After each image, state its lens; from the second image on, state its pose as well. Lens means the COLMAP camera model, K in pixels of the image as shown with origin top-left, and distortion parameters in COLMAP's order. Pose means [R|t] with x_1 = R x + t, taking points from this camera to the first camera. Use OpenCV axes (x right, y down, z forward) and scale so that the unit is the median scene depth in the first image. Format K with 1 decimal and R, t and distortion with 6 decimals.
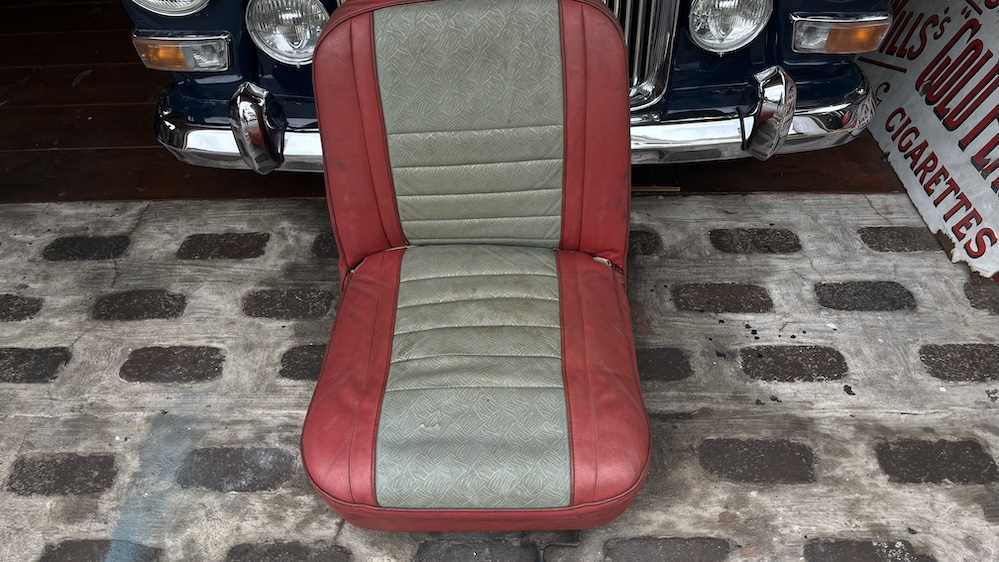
lens RADIAL K [[757.8, 0, 503.8], [0, 757.8, 271.6], [0, 0, 1]] dist [0.007476, 0.001546]
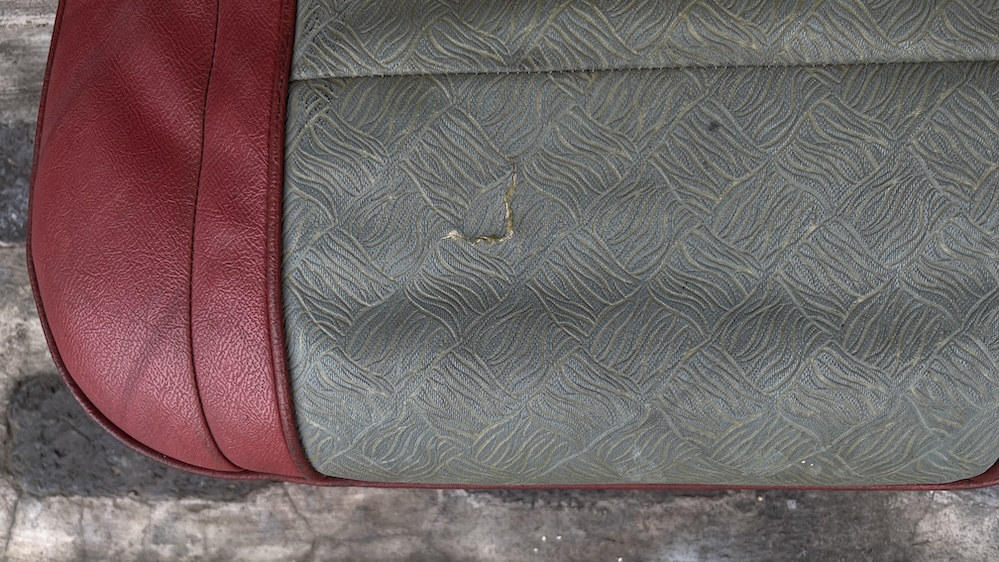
lens RADIAL K [[754.4, 0, 493.6], [0, 754.4, 280.0], [0, 0, 1]] dist [0.067391, -0.105813]
pose [[0.999721, -0.010452, -0.021175, -0.066081], [0.021511, 0.773002, 0.634039, 0.039743], [0.009742, -0.634318, 0.773011, 0.593280]]
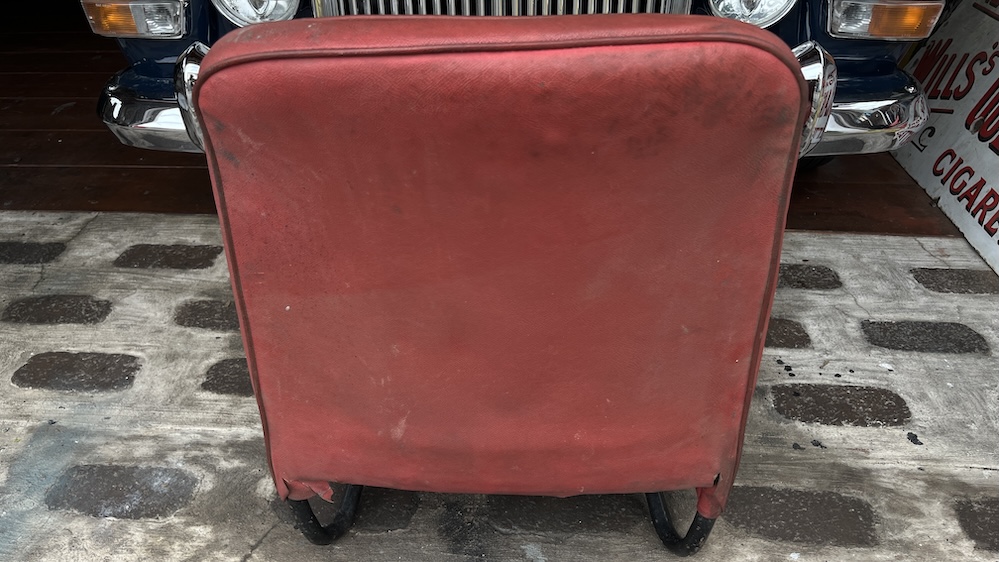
lens RADIAL K [[754.4, 0, 493.6], [0, 754.4, 280.0], [0, 0, 1]] dist [0.067391, -0.105813]
pose [[0.998320, 0.043502, -0.038261, 0.045888], [-0.049257, 0.985013, -0.165299, 0.144265], [0.030497, 0.166906, 0.985501, 0.185235]]
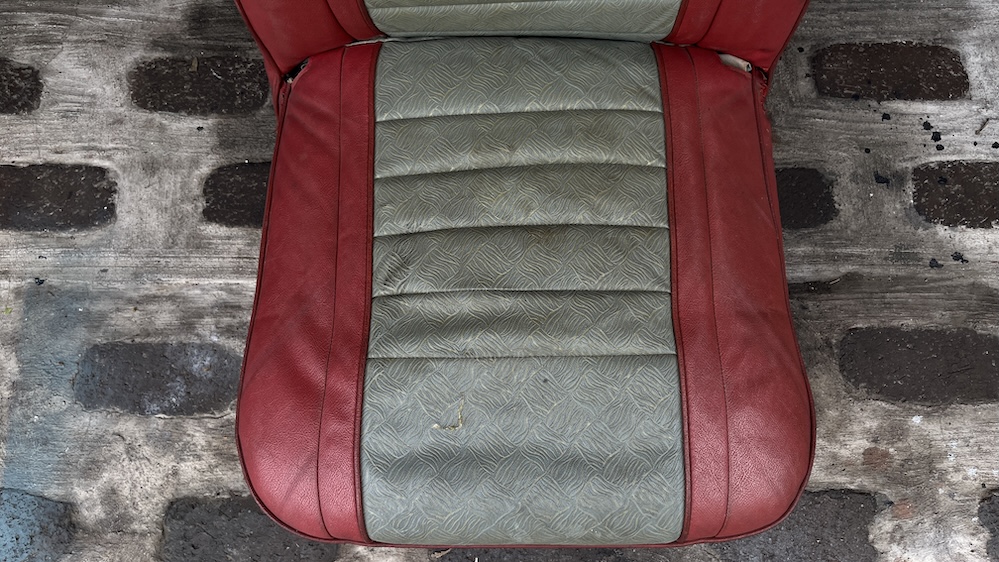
lens RADIAL K [[754.4, 0, 493.6], [0, 754.4, 280.0], [0, 0, 1]] dist [0.067391, -0.105813]
pose [[0.999964, -0.008393, -0.001051, -0.045258], [0.007845, 0.873886, 0.486068, -0.136864], [-0.003161, -0.486059, 0.873920, 0.403872]]
